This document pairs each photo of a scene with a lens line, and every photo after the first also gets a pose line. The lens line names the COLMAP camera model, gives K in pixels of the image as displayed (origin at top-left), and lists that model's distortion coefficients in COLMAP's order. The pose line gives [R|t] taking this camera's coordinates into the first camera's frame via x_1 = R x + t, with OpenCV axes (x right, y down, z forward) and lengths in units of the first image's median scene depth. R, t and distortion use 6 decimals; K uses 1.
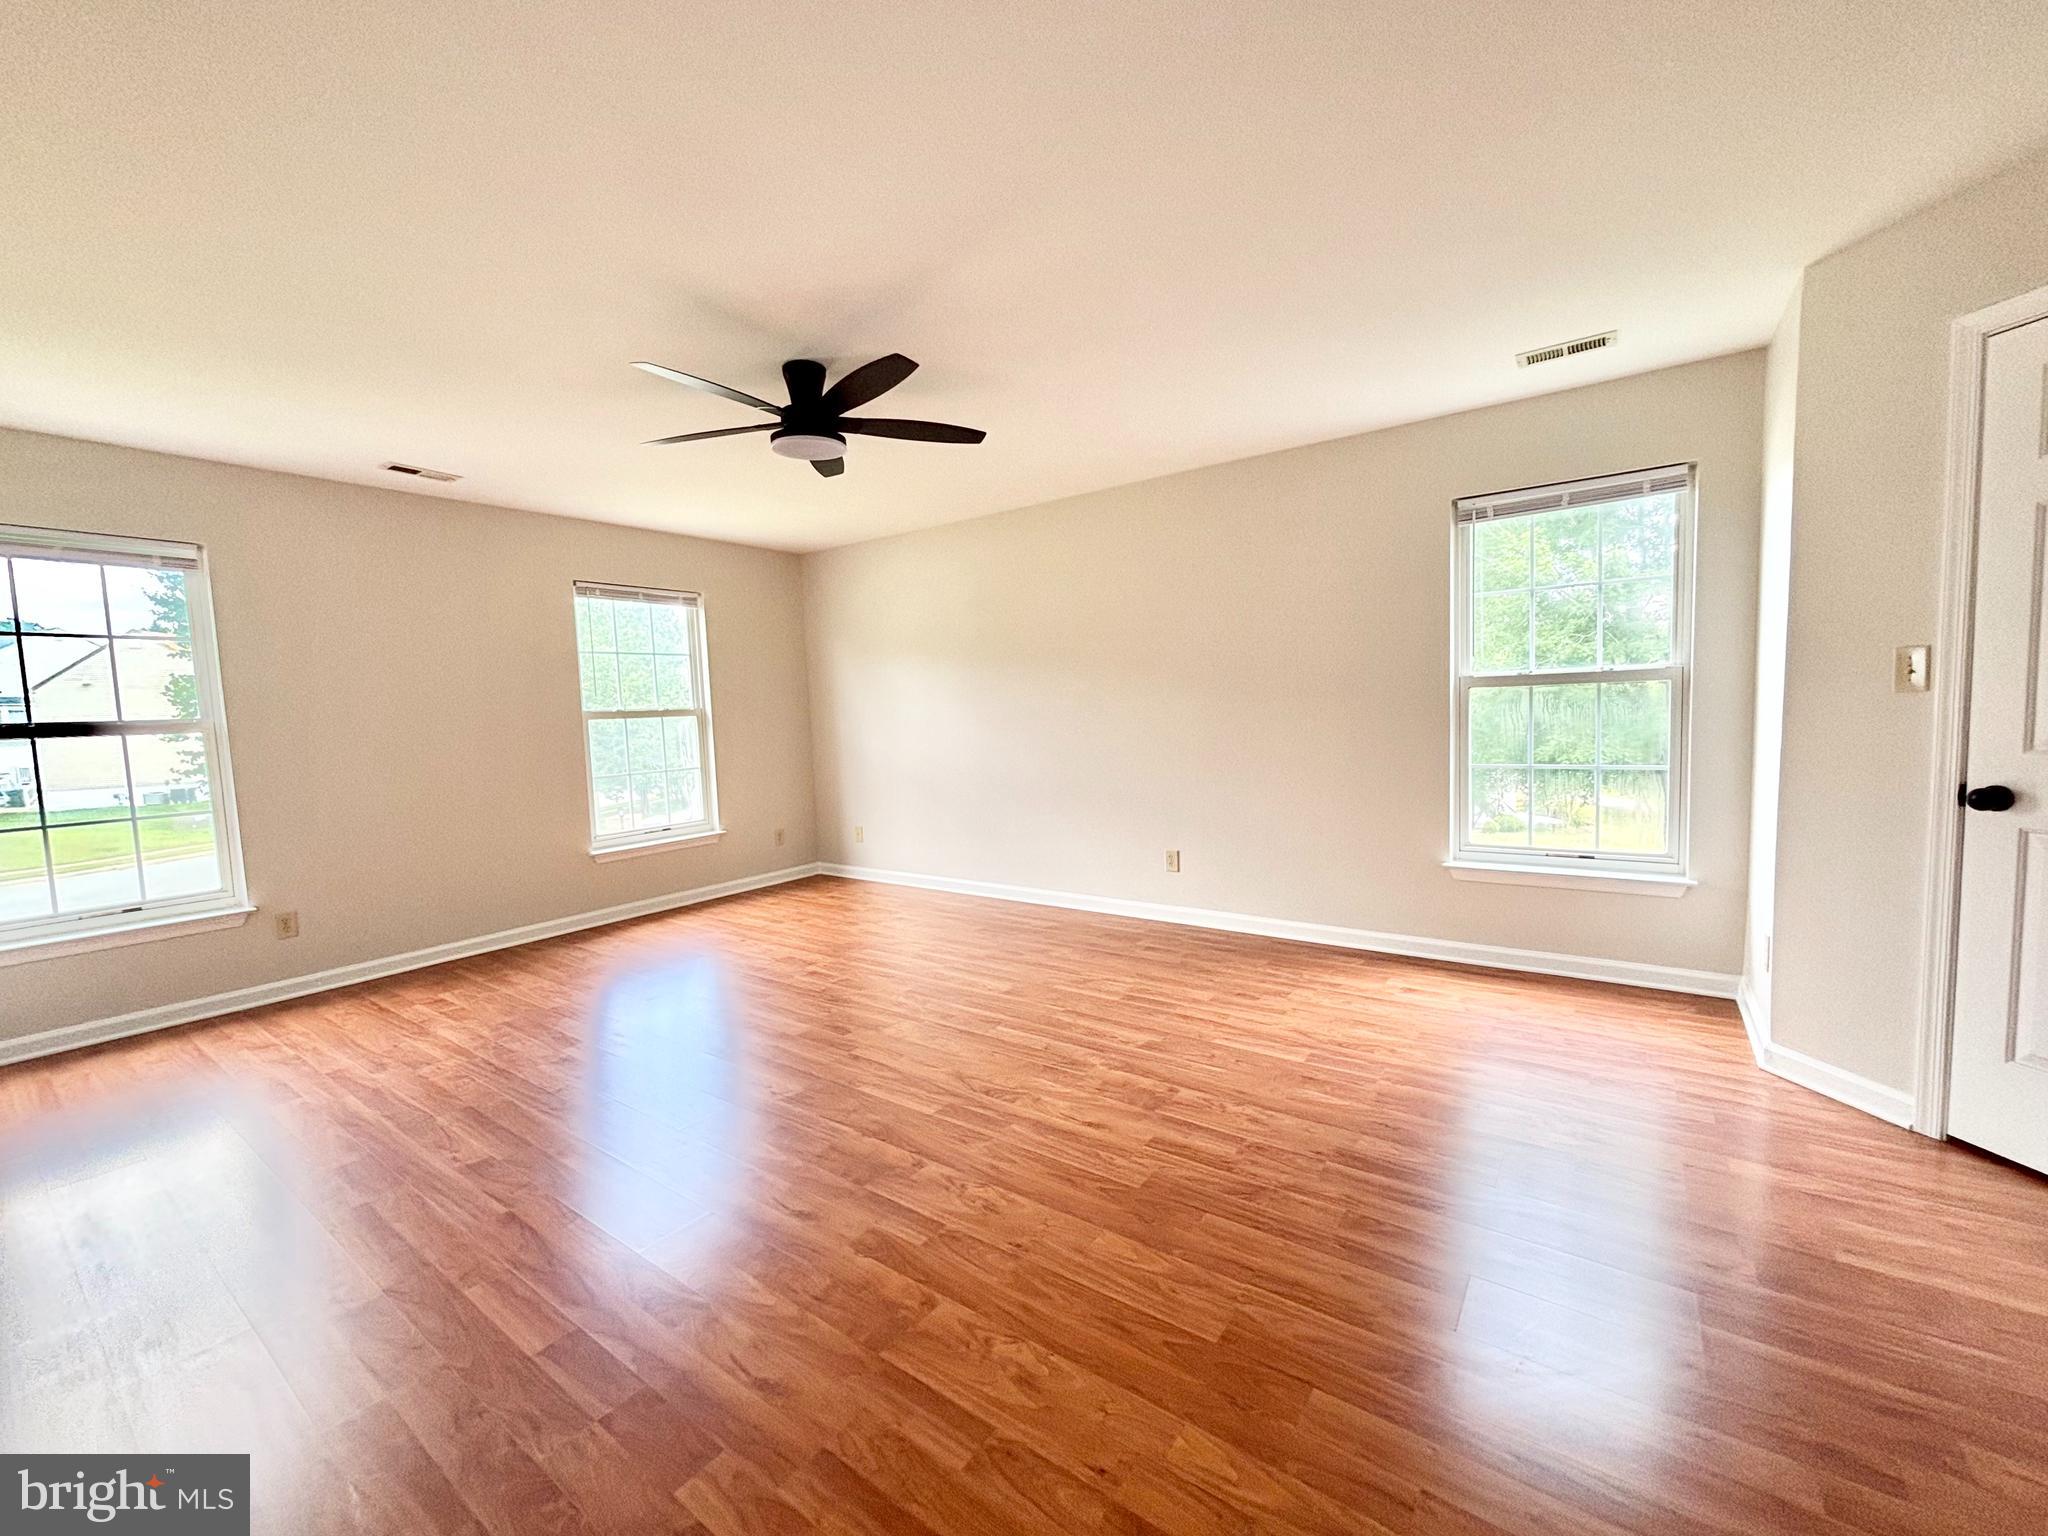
lens RADIAL K [[824.8, 0, 1020.4], [0, 824.8, 767.5], [0, 0, 1]] dist [-0.001055, 0.000384]
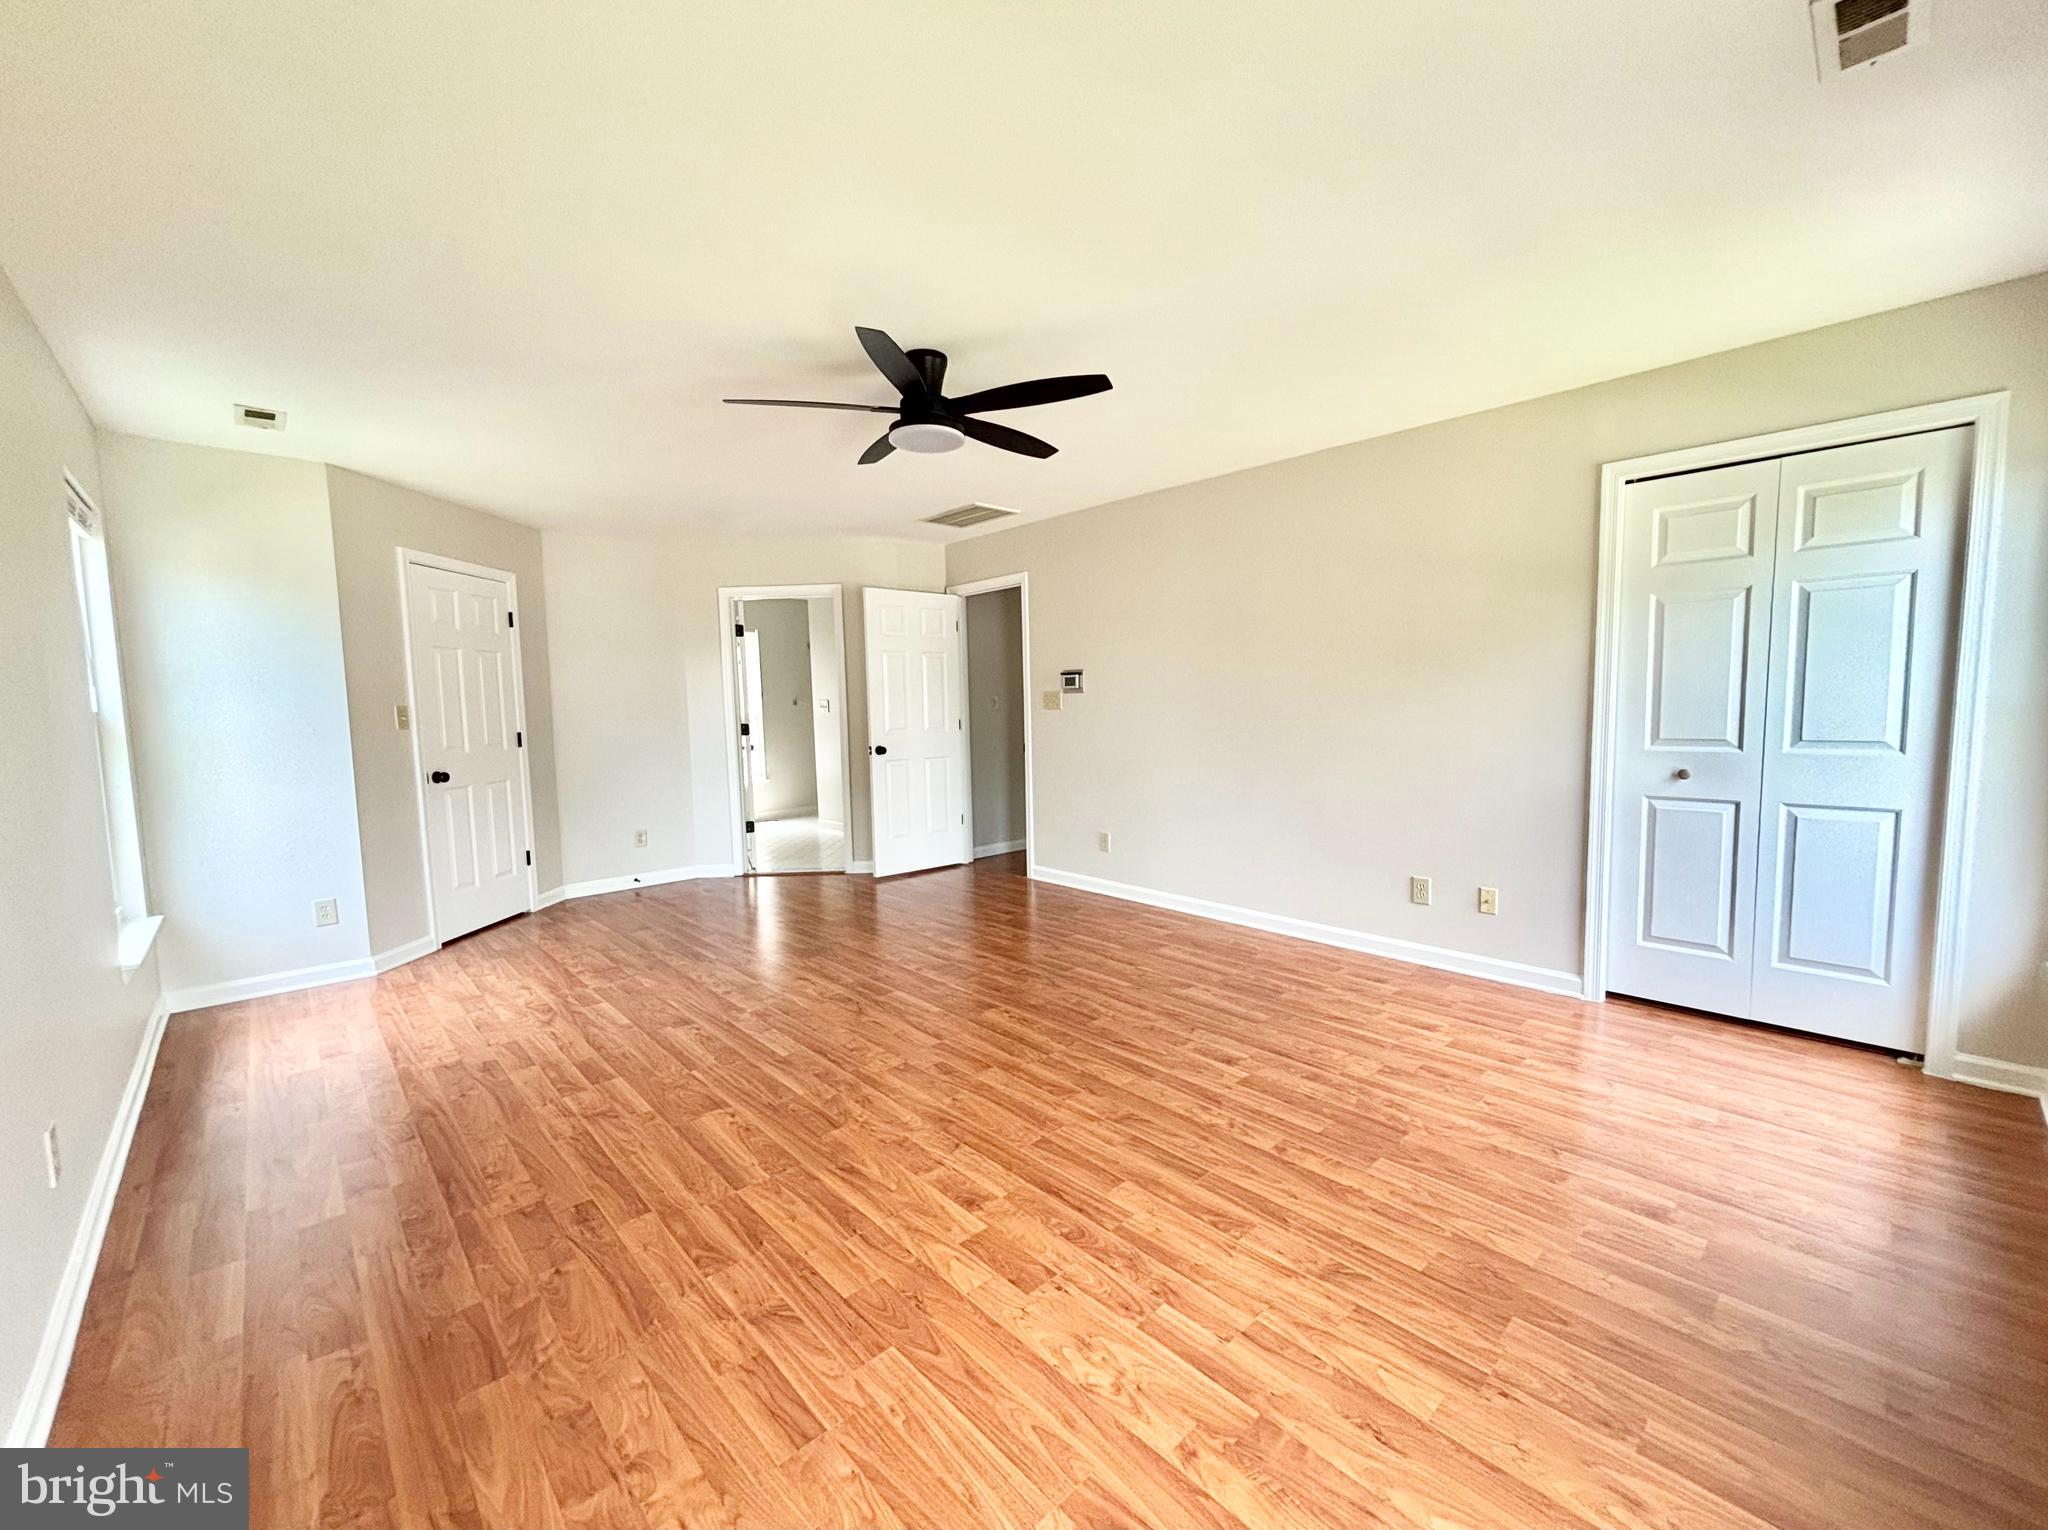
lens RADIAL K [[824.8, 0, 1028.9], [0, 824.8, 765.1], [0, 0, 1]] dist [-0.001055, 0.000384]
pose [[-0.980257, 0.041885, 0.193240, -0.496549], [0.071195, 0.986523, 0.147323, -0.131138], [-0.184465, 0.158173, -0.970028, 1.809220]]
